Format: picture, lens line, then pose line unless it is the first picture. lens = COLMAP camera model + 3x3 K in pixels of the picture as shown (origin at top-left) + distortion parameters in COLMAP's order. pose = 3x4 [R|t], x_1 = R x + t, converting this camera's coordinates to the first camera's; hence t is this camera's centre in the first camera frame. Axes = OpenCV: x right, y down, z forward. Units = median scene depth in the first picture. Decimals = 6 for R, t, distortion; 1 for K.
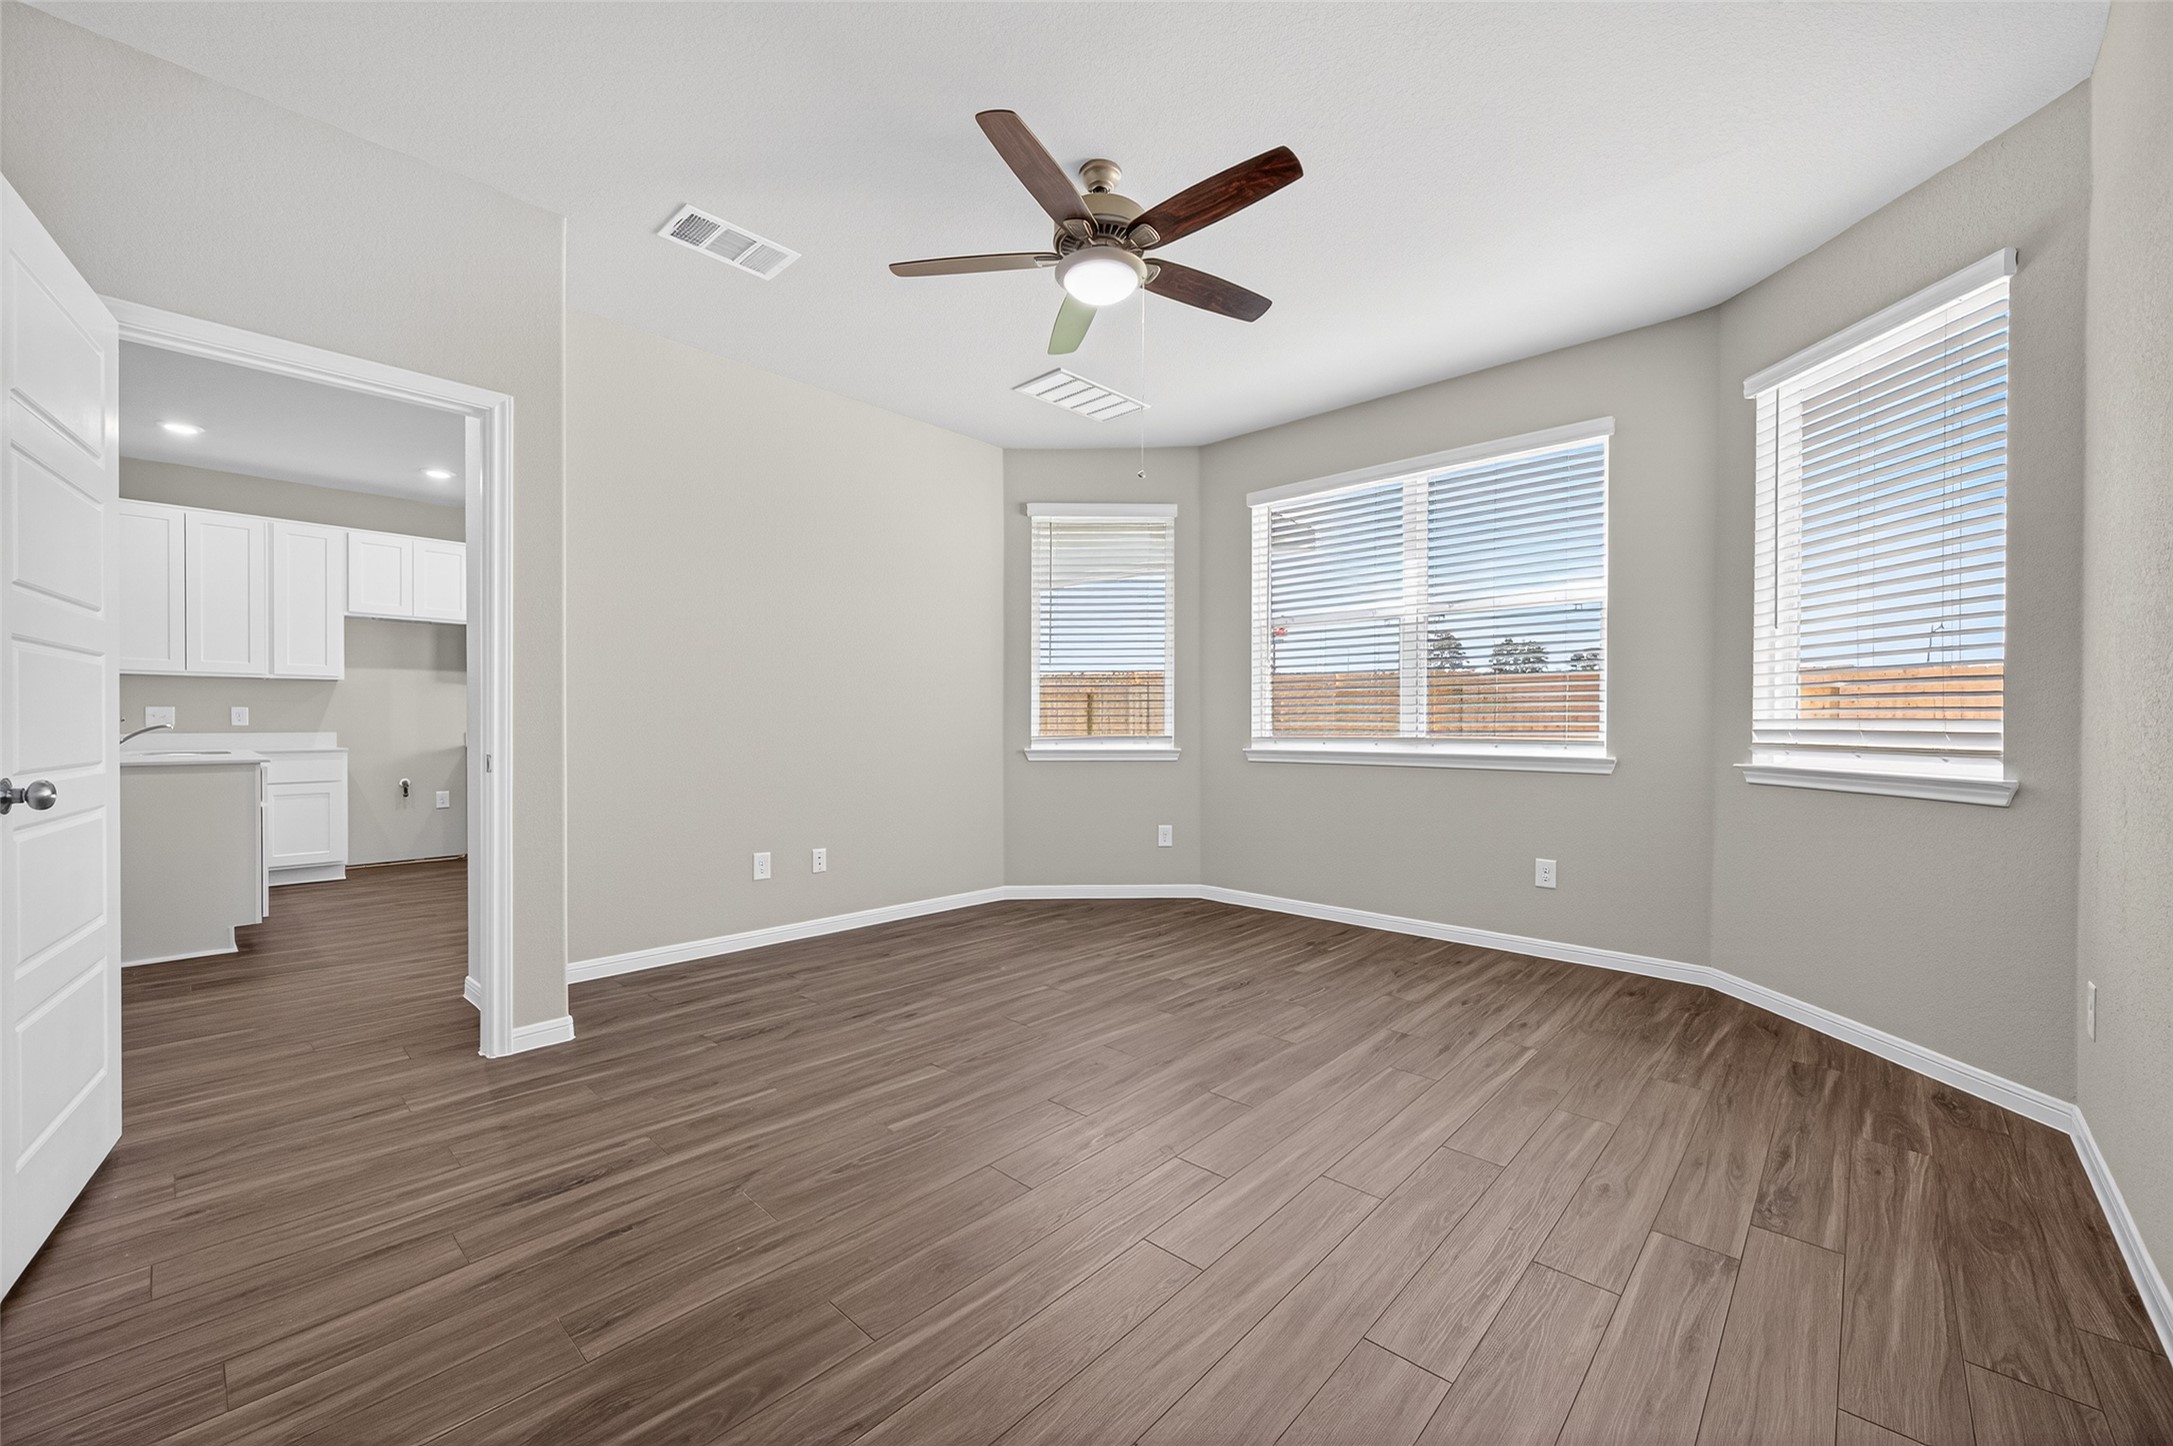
lens RADIAL K [[843.5, 0, 1089.1], [0, 843.5, 728.9], [0, 0, 1]] dist [0.002968, -0.000352]
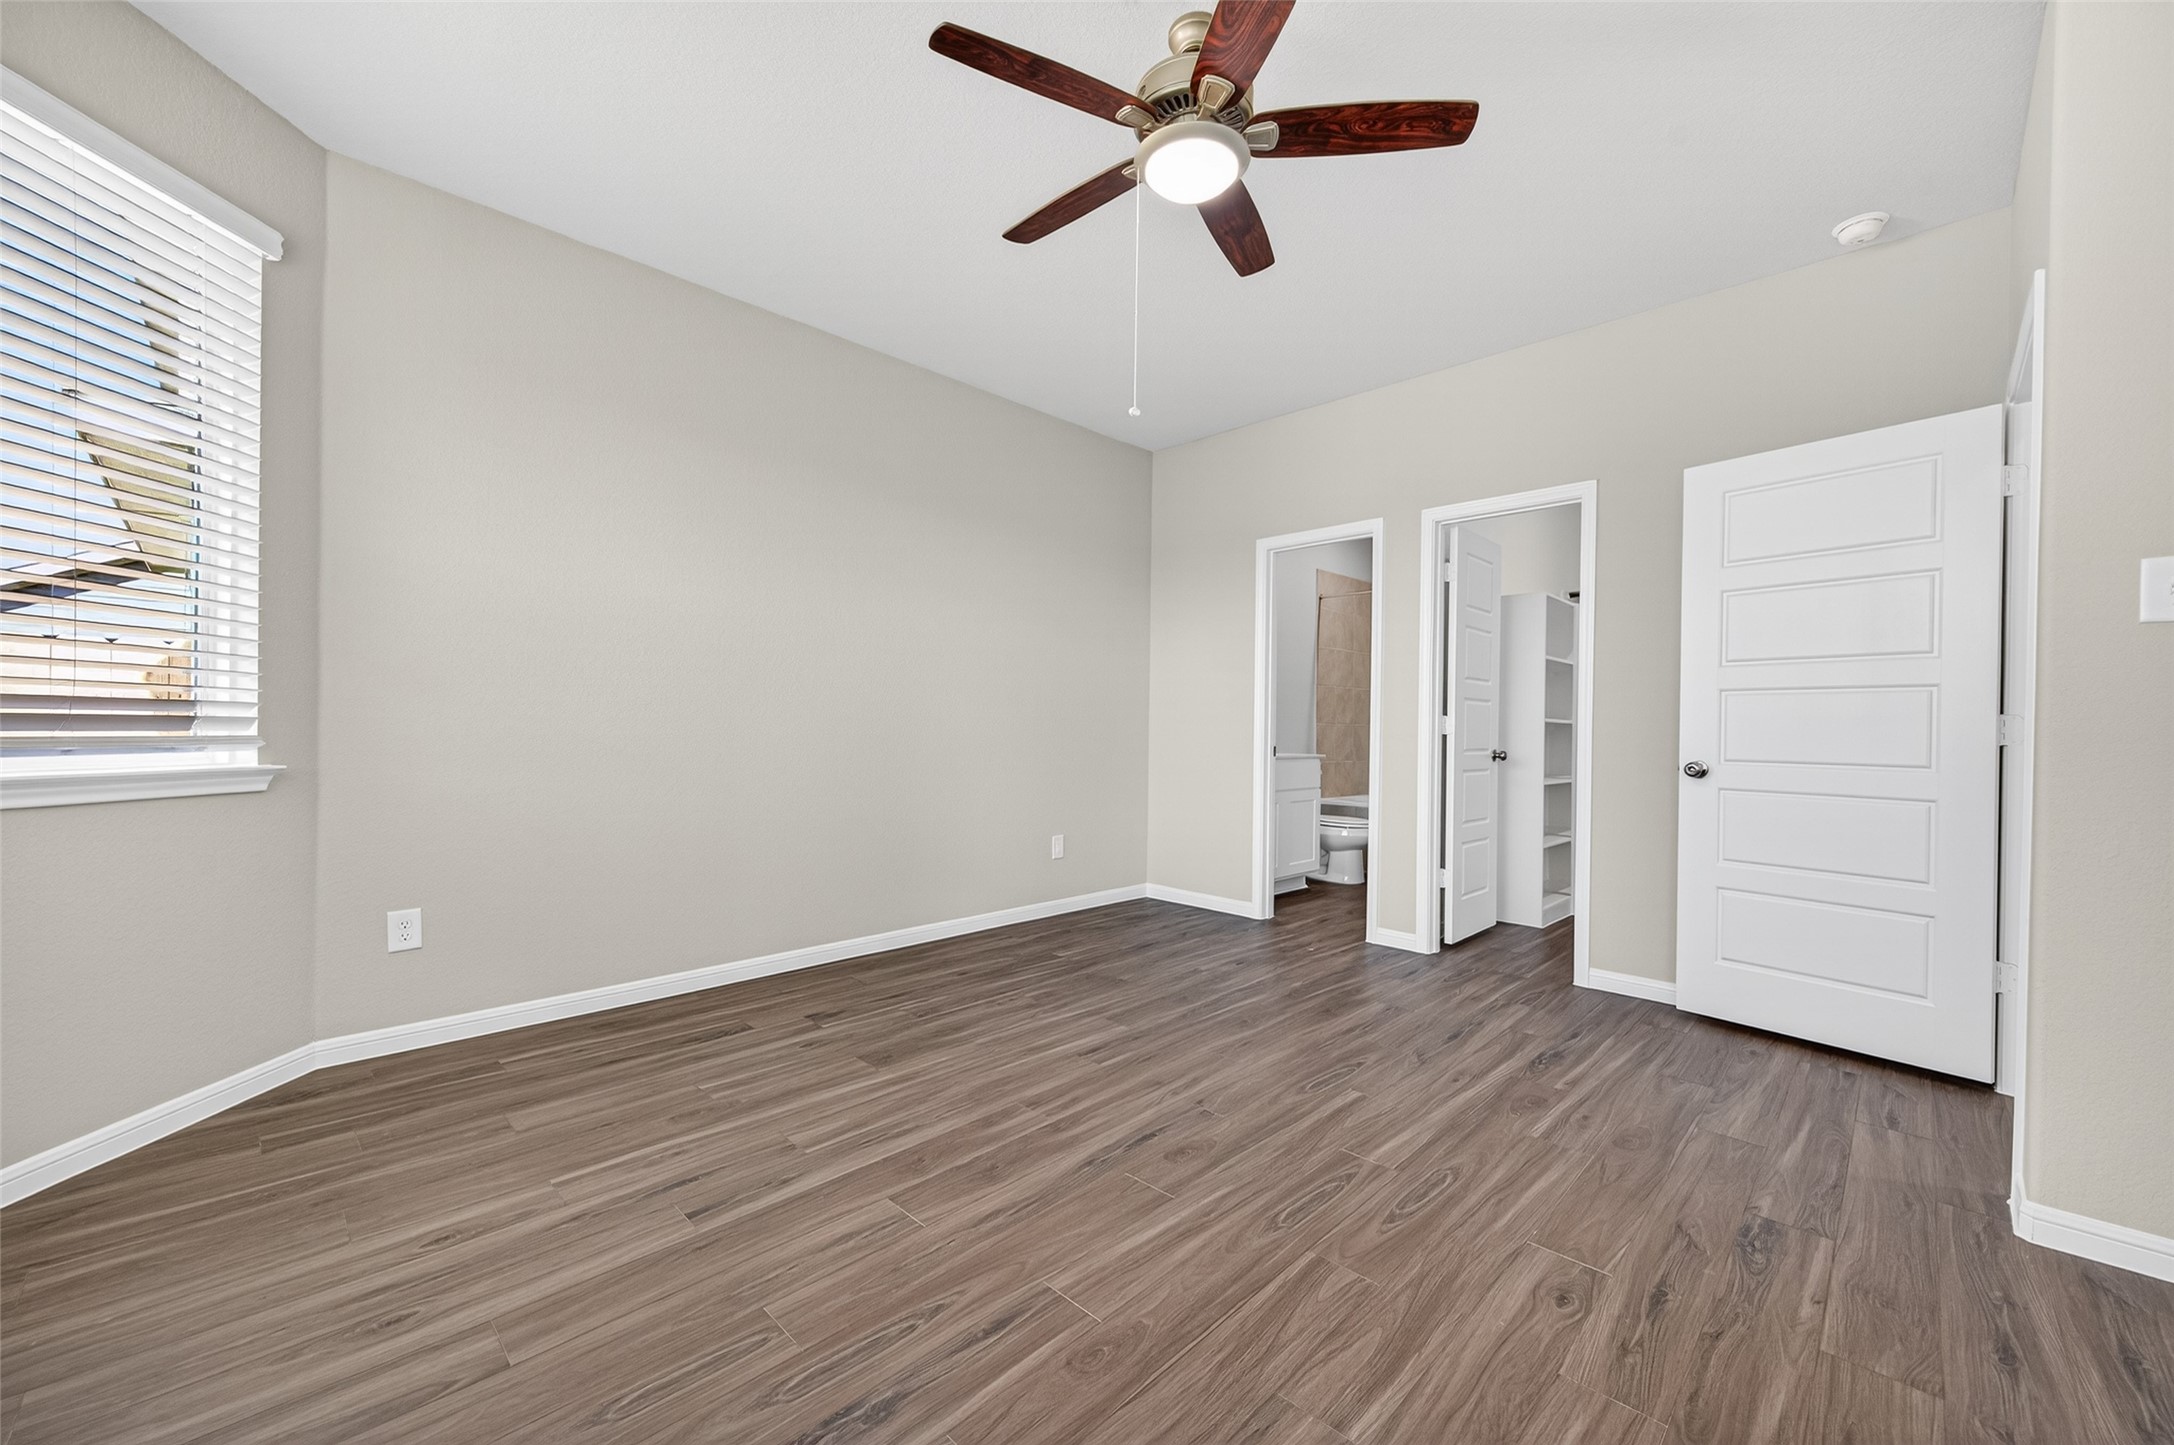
lens RADIAL K [[843.9, 0, 1089.6], [0, 843.9, 728.4], [0, 0, 1]] dist [0.002968, -0.000352]
pose [[-0.999498, -0.016903, 0.026810, 0.074601], [-0.016664, 0.999820, 0.009114, -0.006314], [-0.026960, 0.008663, -0.999599, 1.675764]]
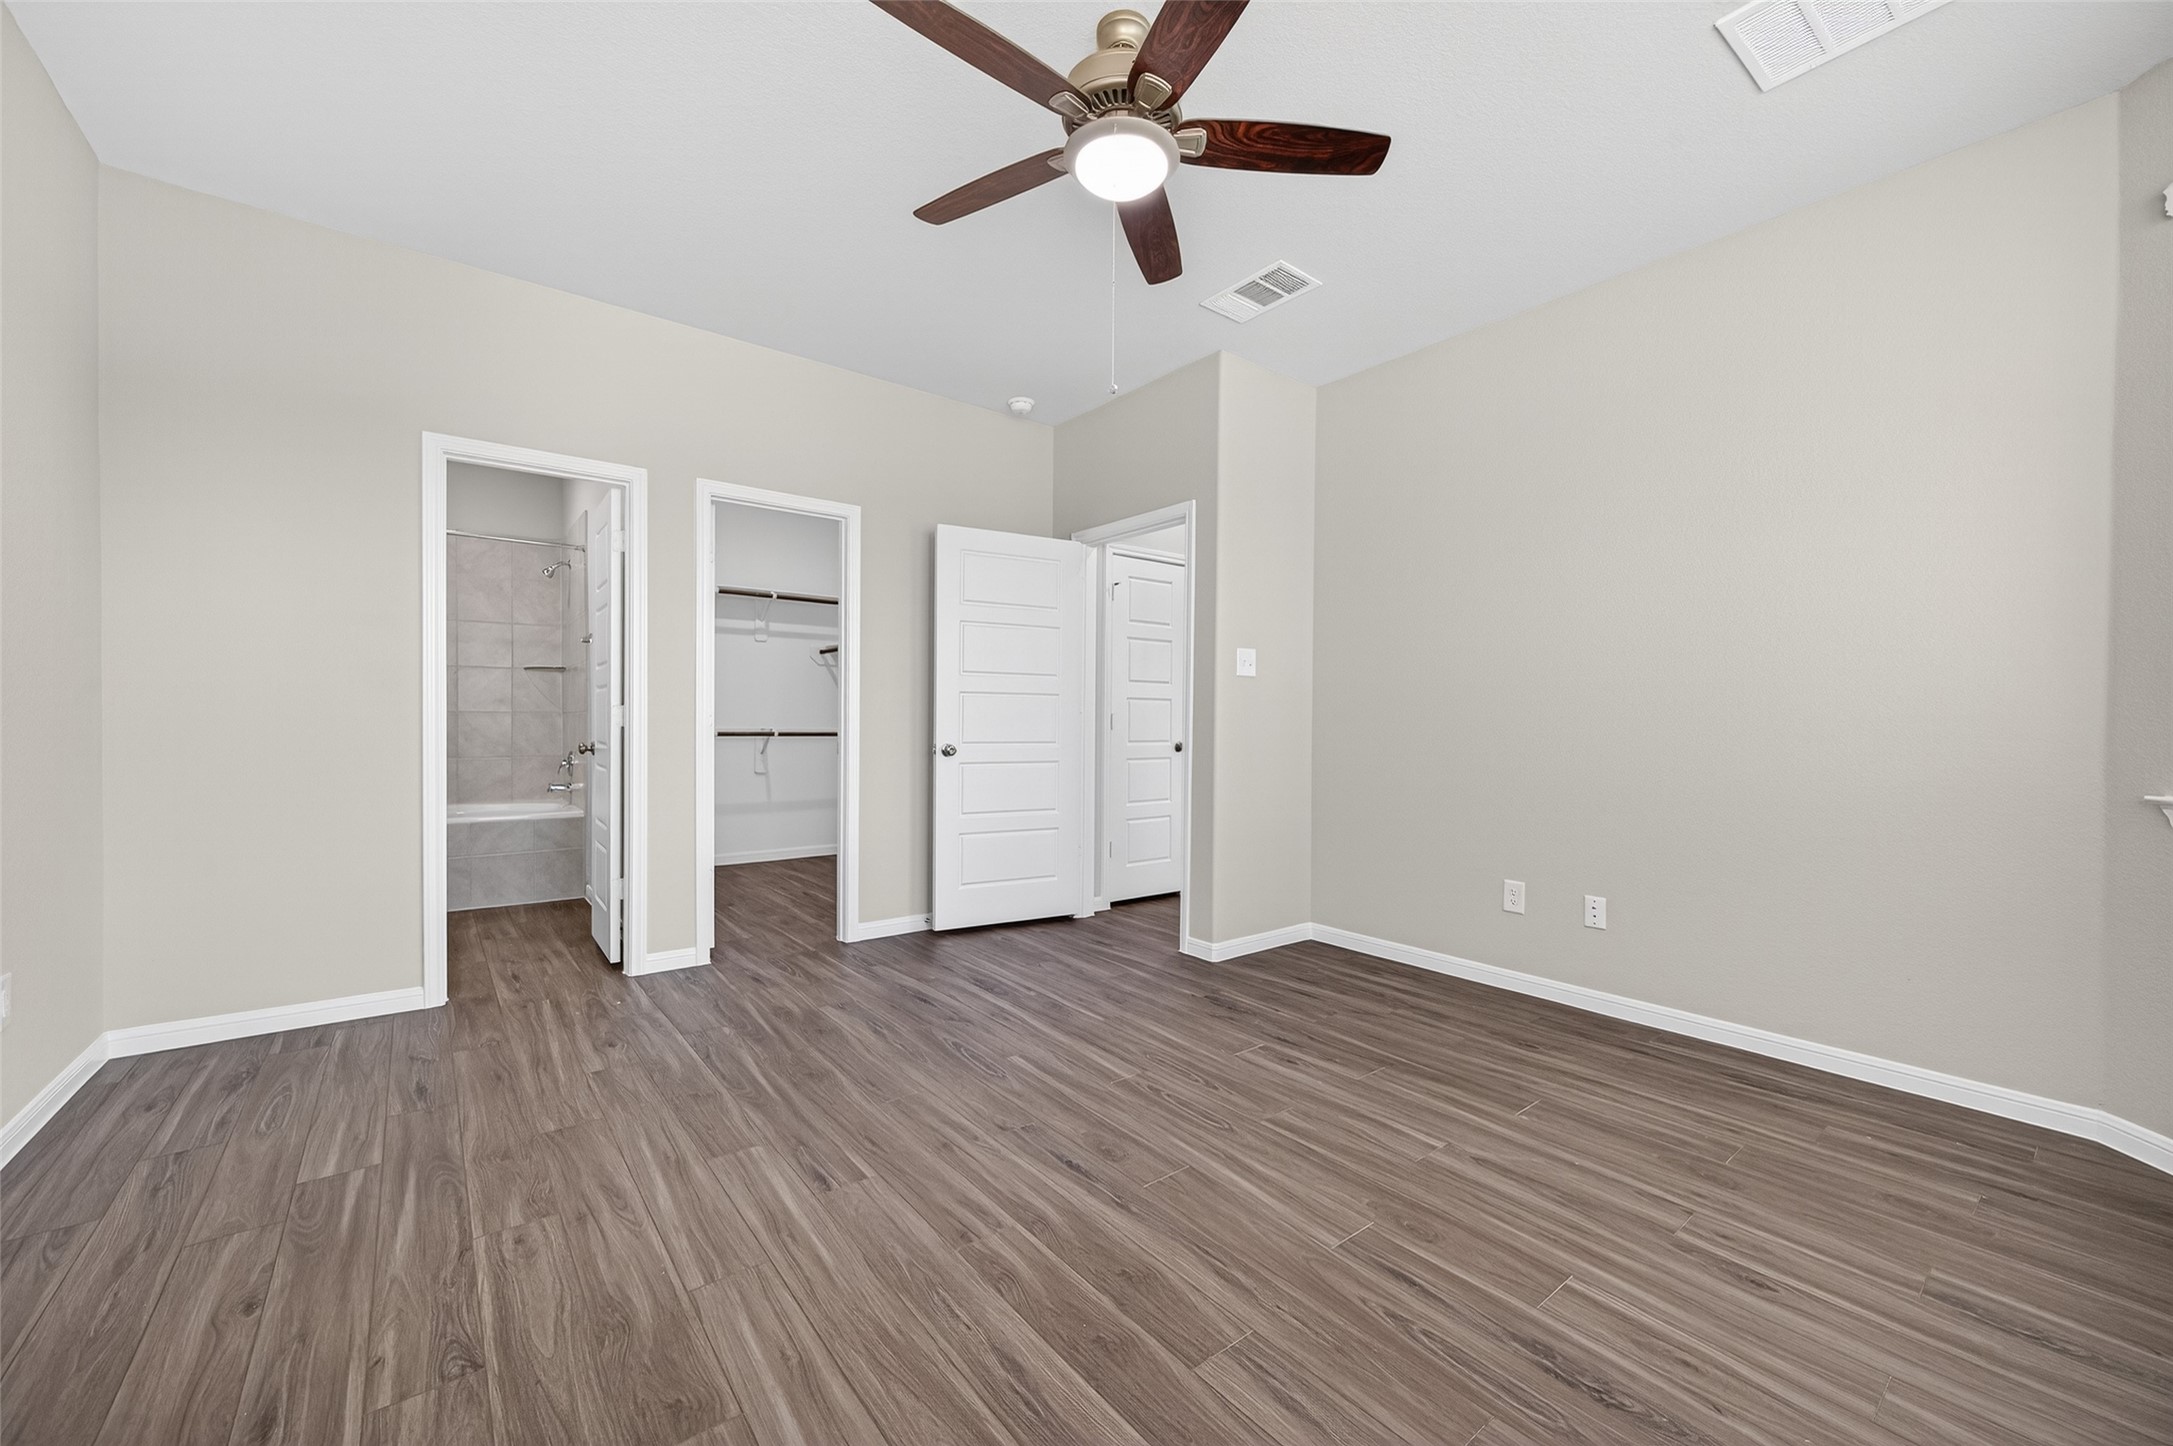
lens RADIAL K [[843.5, 0, 1089.1], [0, 843.5, 728.9], [0, 0, 1]] dist [0.002968, -0.000352]
pose [[-0.152532, 0.000392, -0.988298, 0.748721], [-0.016812, 0.999854, 0.002992, -0.001793], [0.988156, 0.017071, -0.152503, 1.019842]]
